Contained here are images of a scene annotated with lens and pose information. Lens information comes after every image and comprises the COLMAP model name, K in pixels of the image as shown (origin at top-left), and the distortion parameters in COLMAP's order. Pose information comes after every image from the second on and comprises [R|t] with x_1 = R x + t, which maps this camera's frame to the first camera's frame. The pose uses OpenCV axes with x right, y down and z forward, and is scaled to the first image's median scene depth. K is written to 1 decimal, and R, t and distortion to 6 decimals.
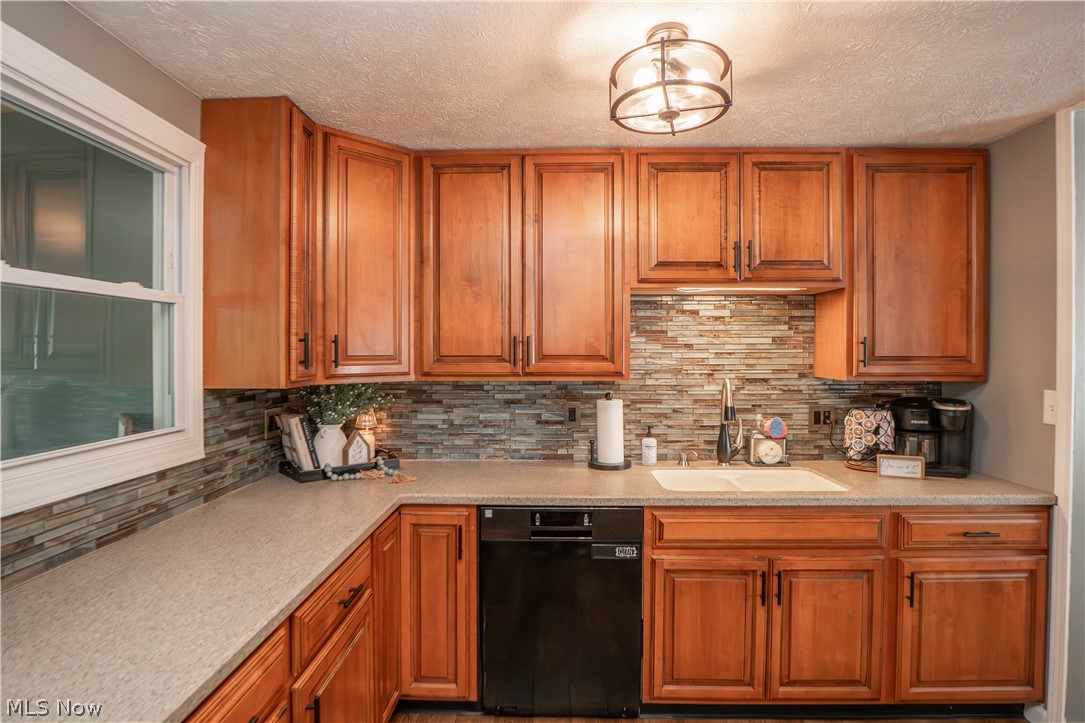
lens RADIAL K [[566.2, 0, 545.4], [0, 566.2, 351.7], [0, 0, 1]] dist [-0.010777, -0.000095]
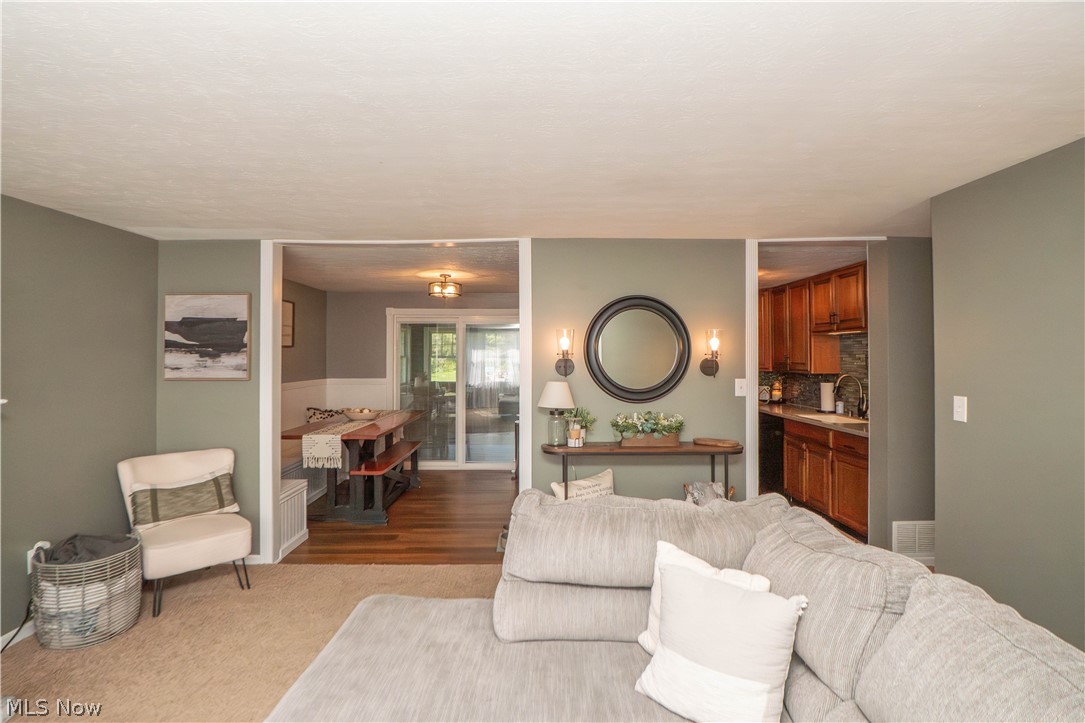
lens RADIAL K [[523.8, 0, 524.5], [0, 523.8, 348.3], [0, 0, 1]] dist [-0.027812, 0.000183]
pose [[-0.010726, -0.012339, -0.999866, 2.412343], [-0.006146, 0.999906, -0.012274, -0.020916], [0.999924, 0.006014, -0.010801, -0.196858]]
